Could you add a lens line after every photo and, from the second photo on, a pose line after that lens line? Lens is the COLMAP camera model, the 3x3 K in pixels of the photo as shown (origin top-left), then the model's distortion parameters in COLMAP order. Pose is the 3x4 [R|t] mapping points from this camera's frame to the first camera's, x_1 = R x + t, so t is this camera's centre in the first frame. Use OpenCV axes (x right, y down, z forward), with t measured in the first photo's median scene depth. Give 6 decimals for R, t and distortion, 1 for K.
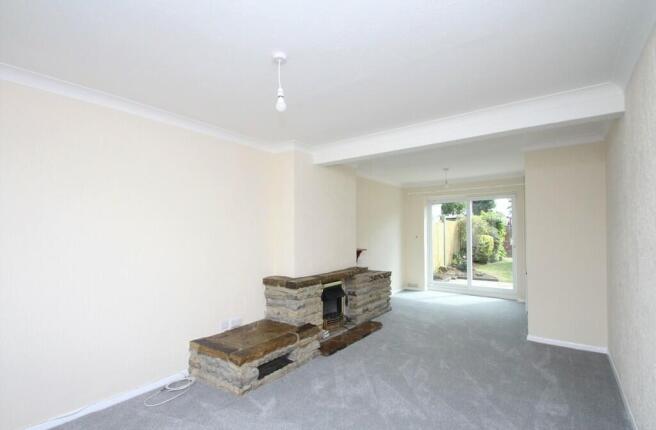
lens RADIAL K [[315.2, 0, 328.2], [0, 315.2, 216.3], [0, 0, 1]] dist [0.001708, 0.000064]
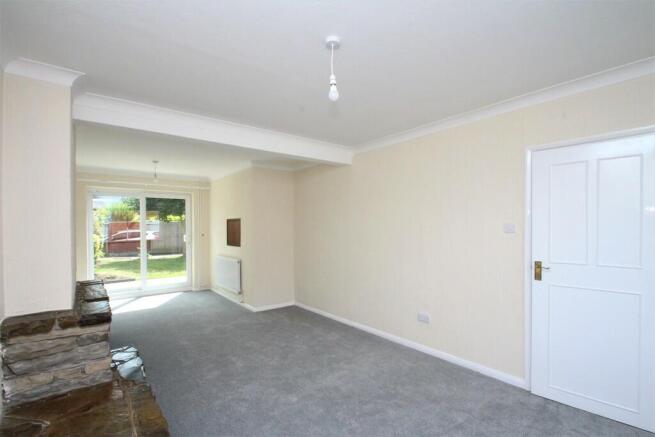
lens RADIAL K [[311.1, 0, 327.3], [0, 311.1, 224.6], [0, 0, 1]] dist [-0.002366, -0.000506]
pose [[0.239820, 0.012440, 0.970738, -0.555450], [-0.040408, 0.999179, -0.002822, 0.023516], [-0.969976, -0.038549, 0.240126, 0.419639]]
